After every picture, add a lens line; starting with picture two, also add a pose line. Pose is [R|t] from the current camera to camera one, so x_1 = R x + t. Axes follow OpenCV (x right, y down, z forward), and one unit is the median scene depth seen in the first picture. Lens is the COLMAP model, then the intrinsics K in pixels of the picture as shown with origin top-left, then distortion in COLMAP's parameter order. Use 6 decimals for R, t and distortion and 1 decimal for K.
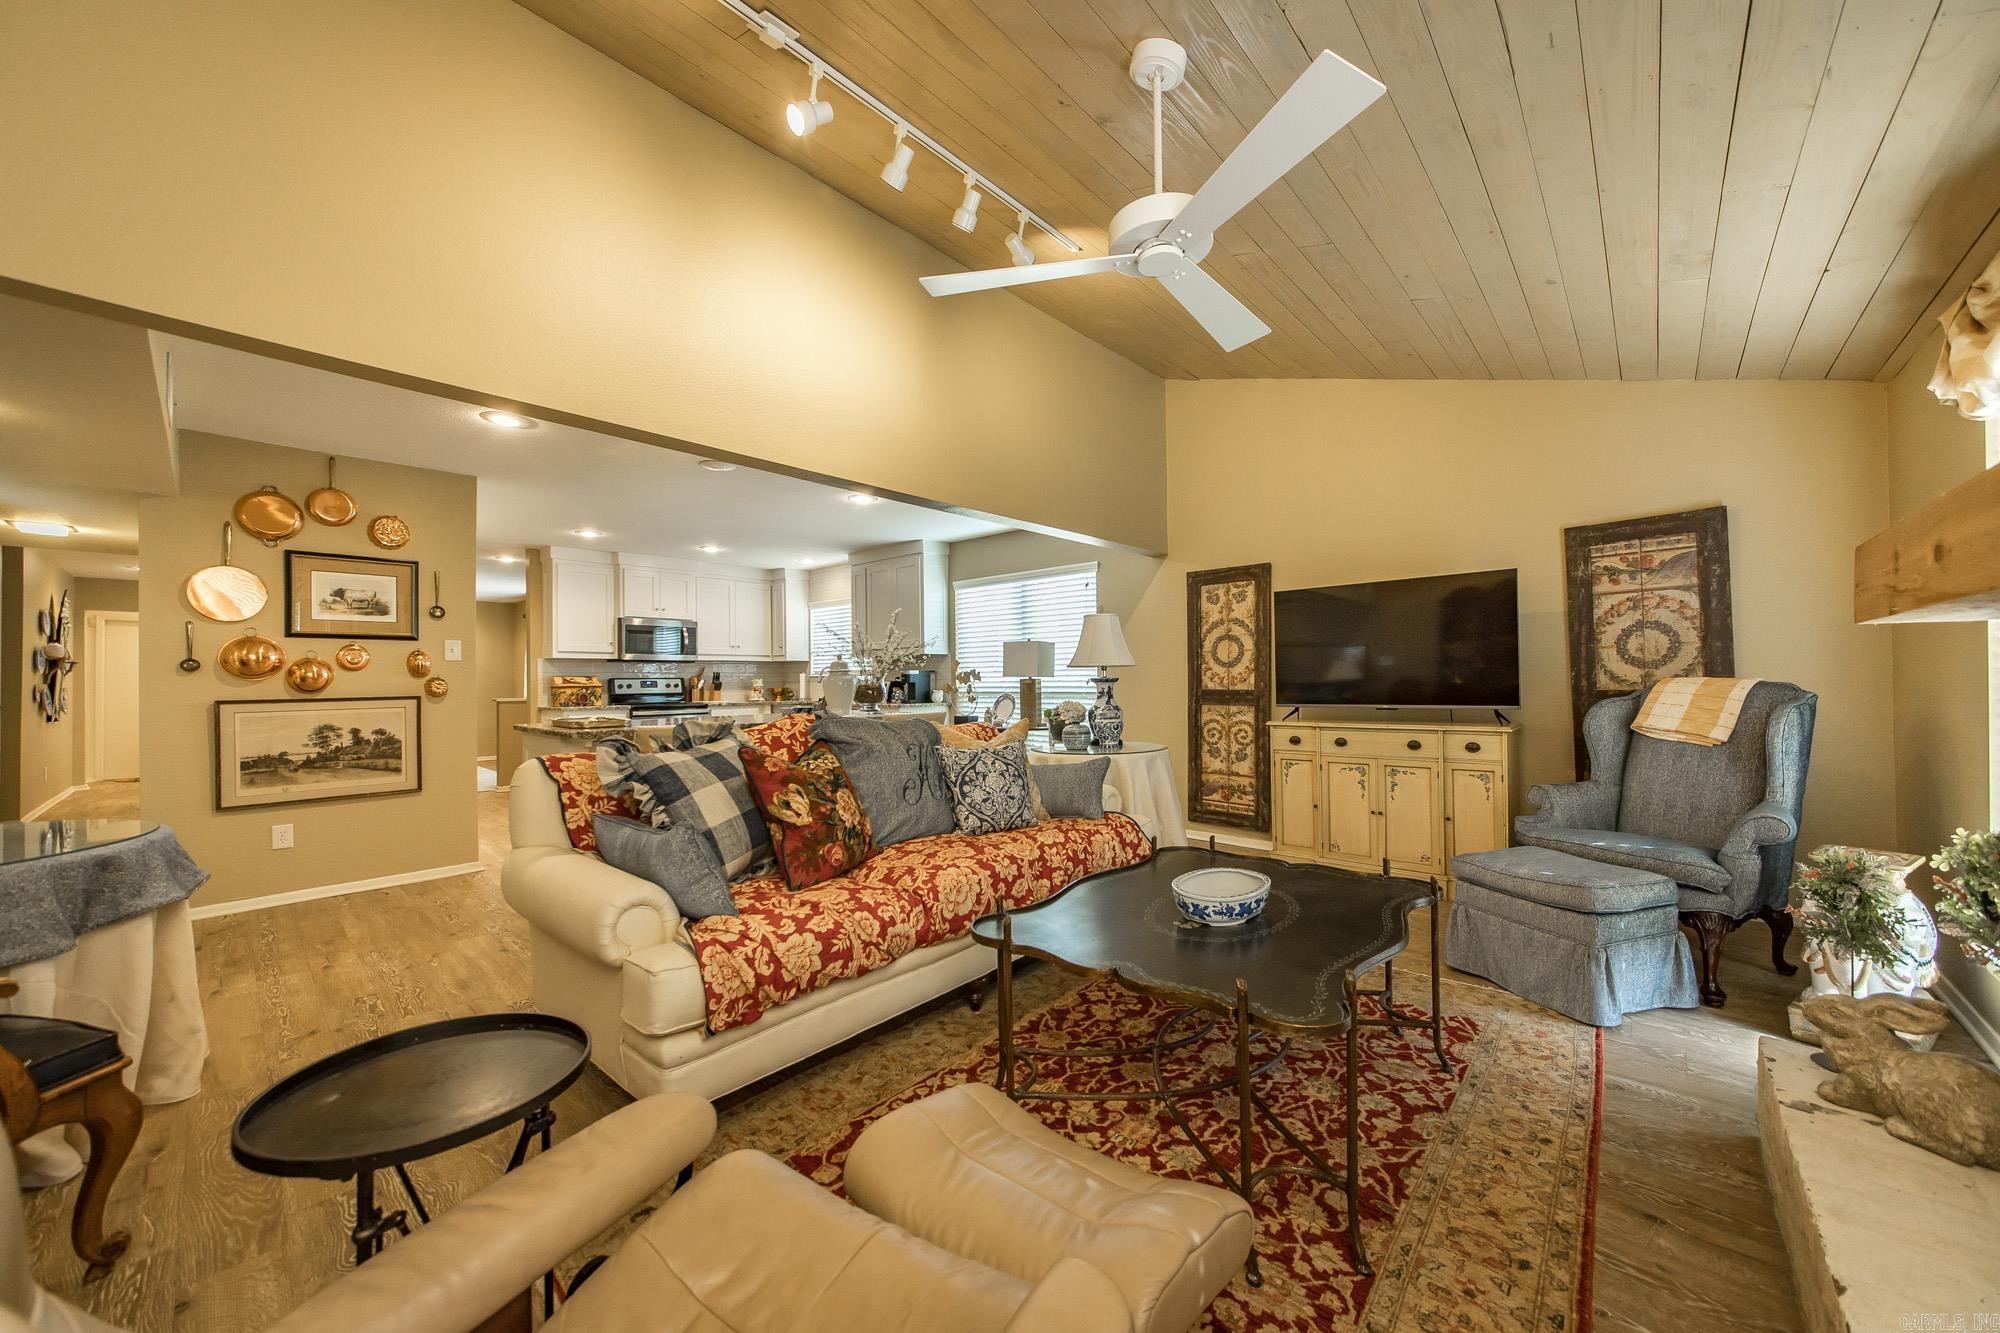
lens RADIAL K [[708.2, 0, 993.9], [0, 708.2, 669.2], [0, 0, 1]] dist [-0.001952, 0.000539]
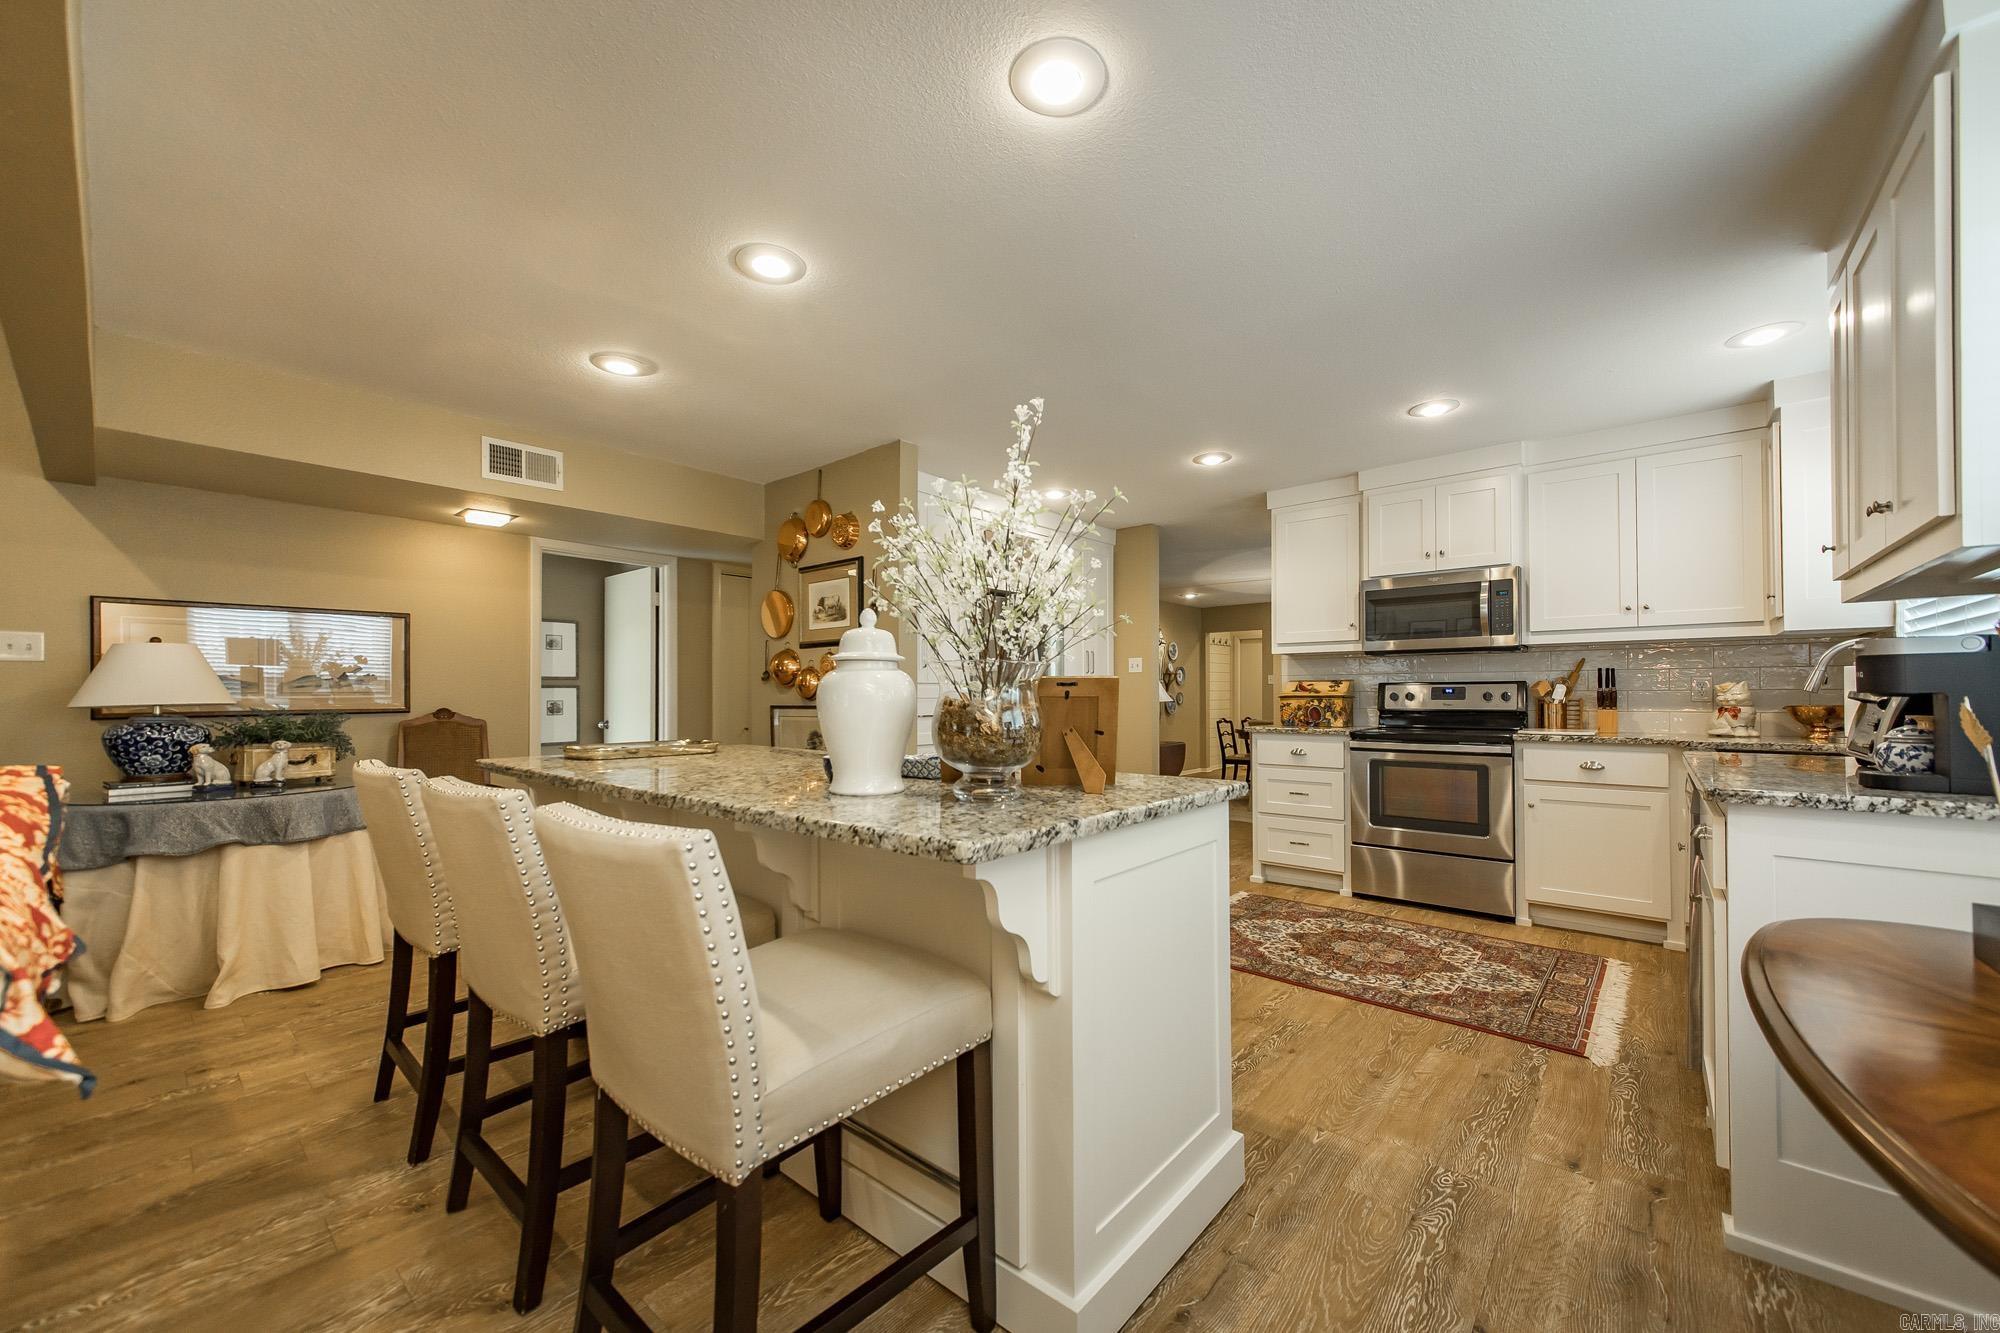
lens RADIAL K [[763.9, 0, 992.5], [0, 763.9, 684.8], [0, 0, 1]] dist [-0.004772, -0.000734]
pose [[0.050999, -0.003789, -0.998692, 0.086325], [0.019433, 0.999807, -0.002801, 0.009023], [0.998510, -0.019265, 0.051062, 0.601899]]
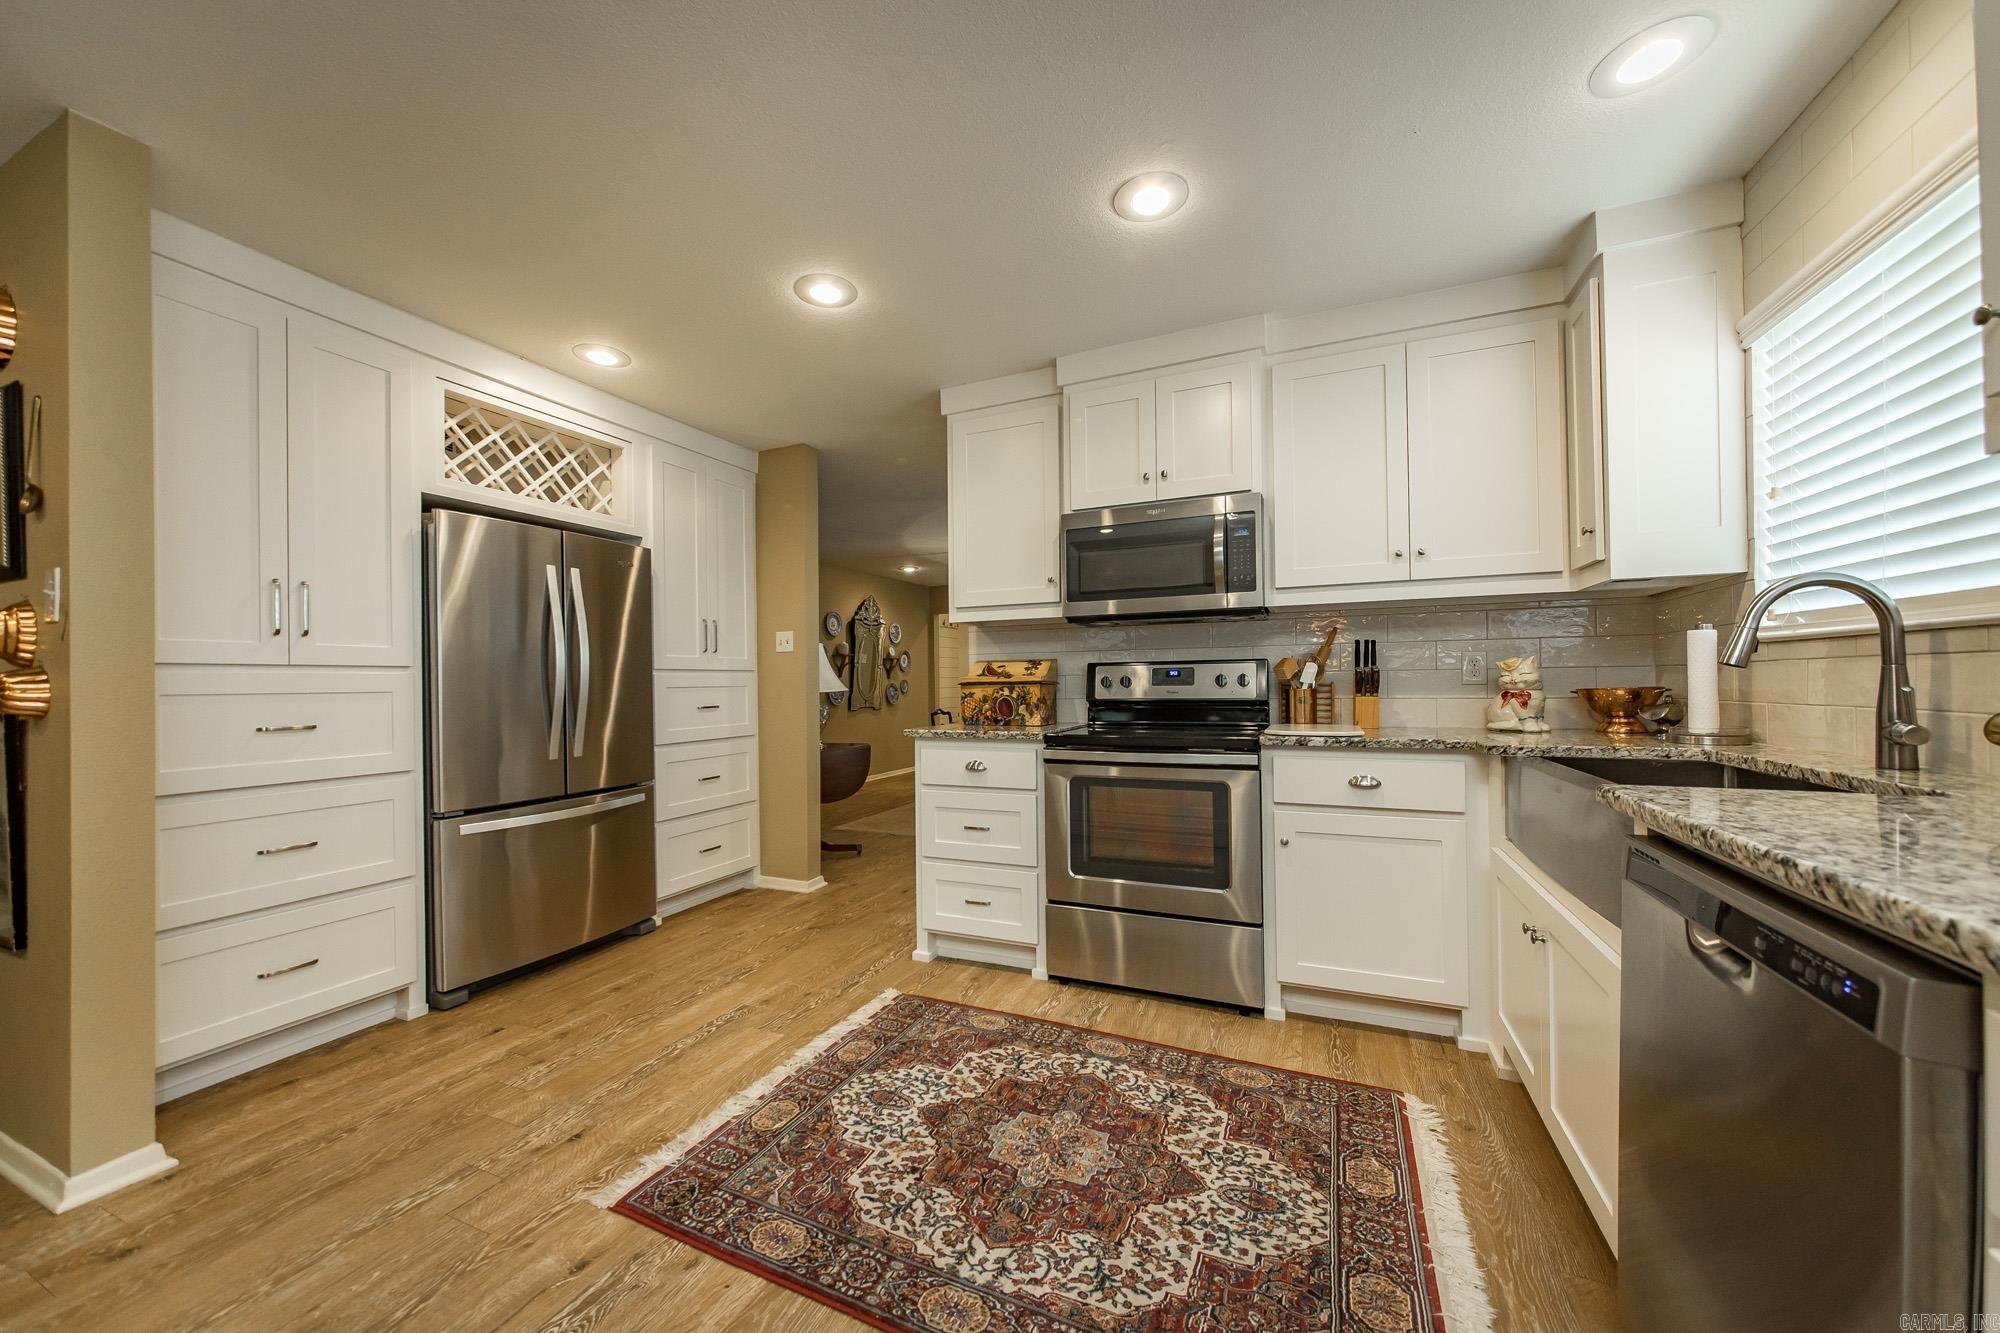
lens RADIAL K [[708.2, 0, 1000.2], [0, 708.2, 668.9], [0, 0, 1]] dist [-0.001952, 0.000539]
pose [[0.344106, -0.012637, -0.938846, -0.141775], [0.025636, 0.999663, -0.004059, 0.015504], [0.938581, -0.022671, 0.344314, 0.753849]]
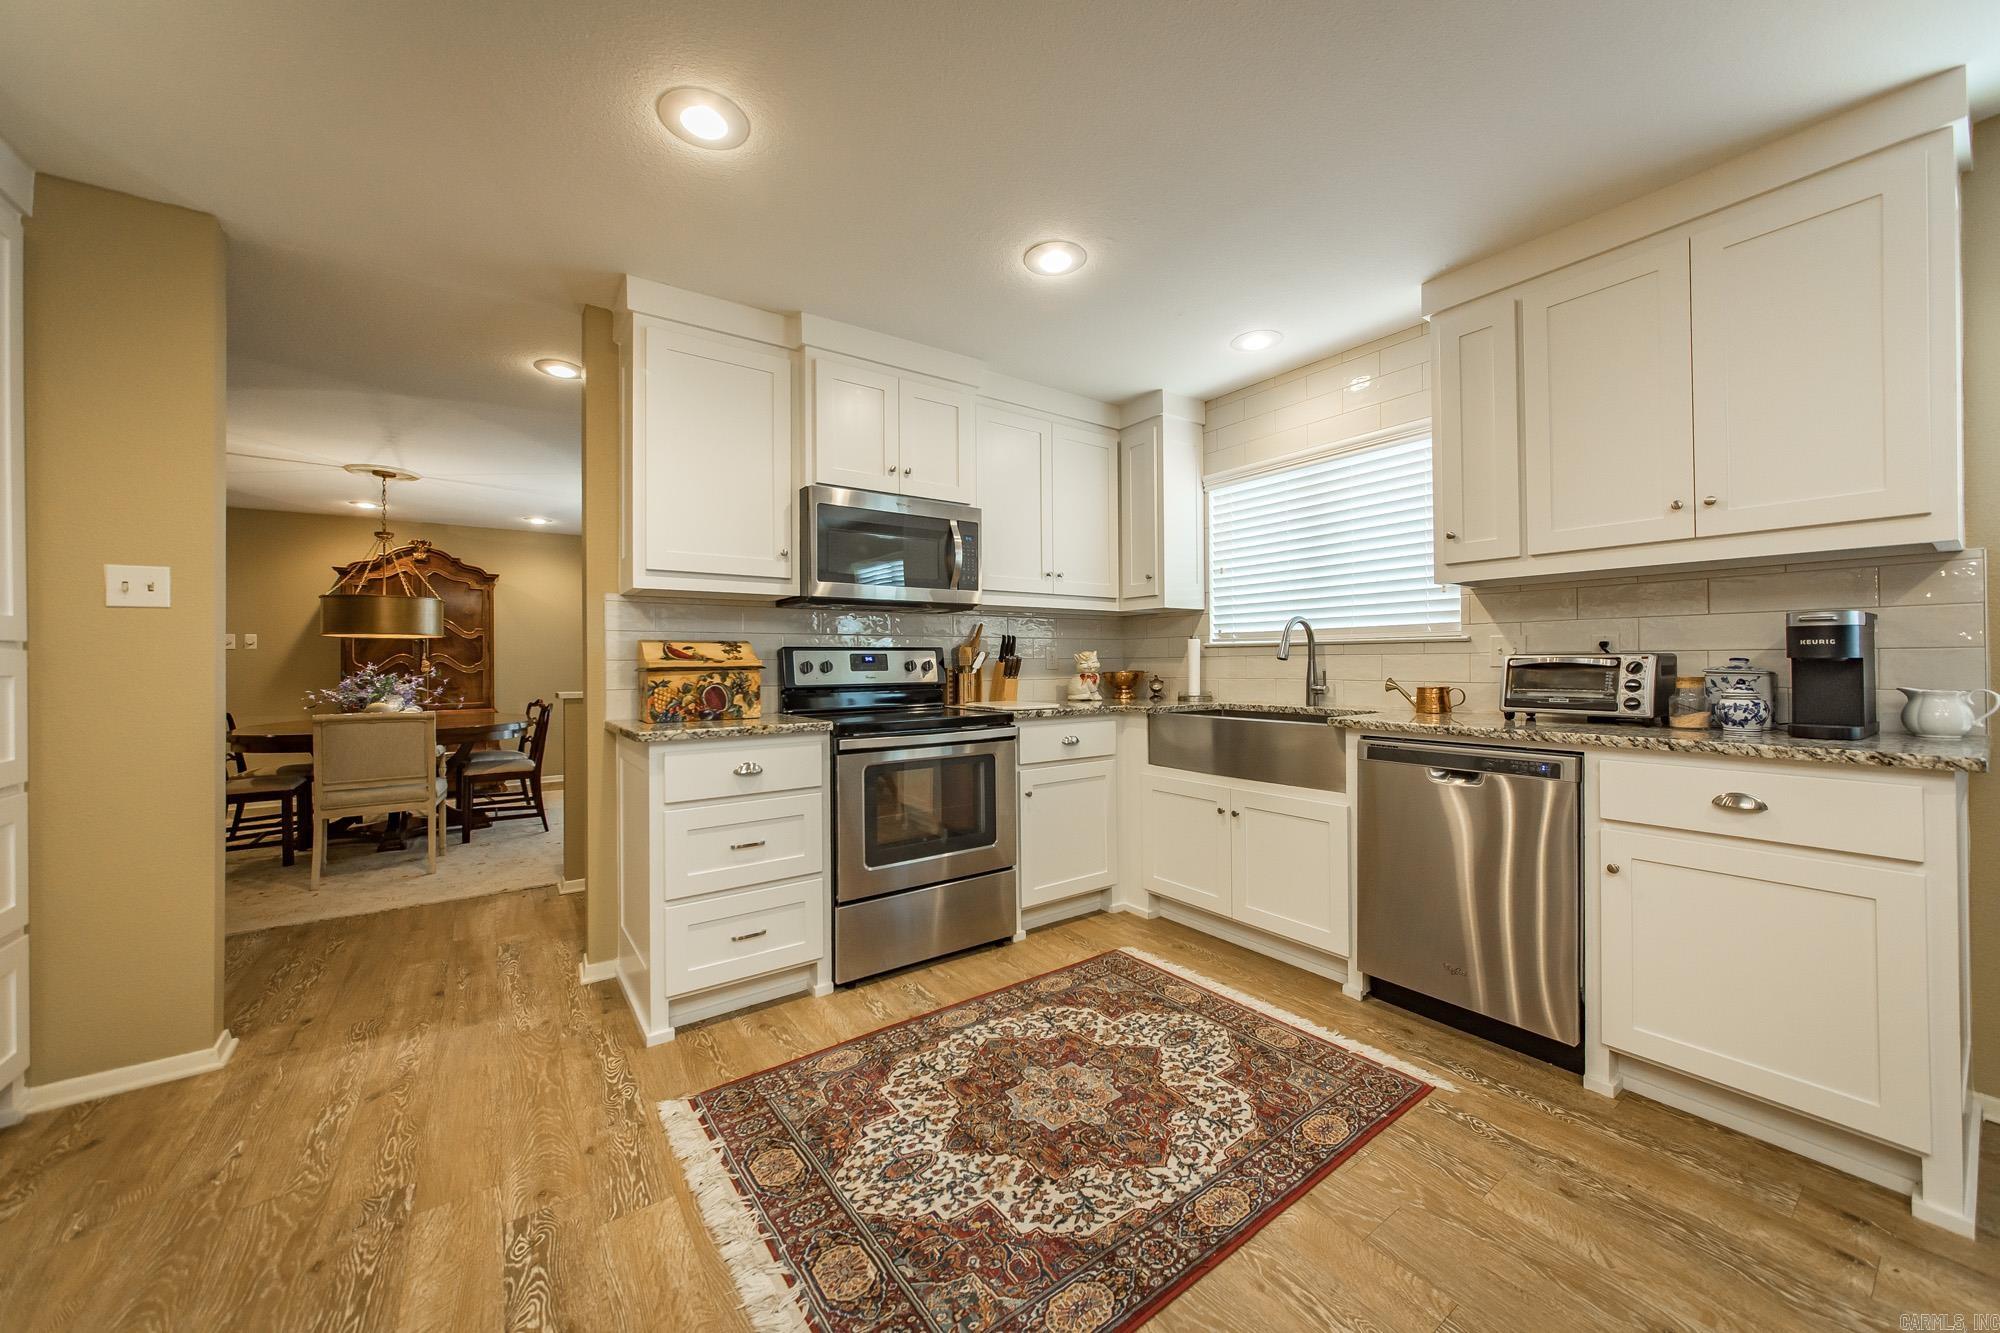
lens RADIAL K [[708.2, 0, 1013.4], [0, 708.2, 656.1], [0, 0, 1]] dist [-0.001952, 0.000539]
pose [[0.986741, -0.003479, -0.162267, -0.331892], [0.004396, 0.999976, 0.005295, 0.015378], [0.162244, -0.005938, 0.986733, 0.597445]]
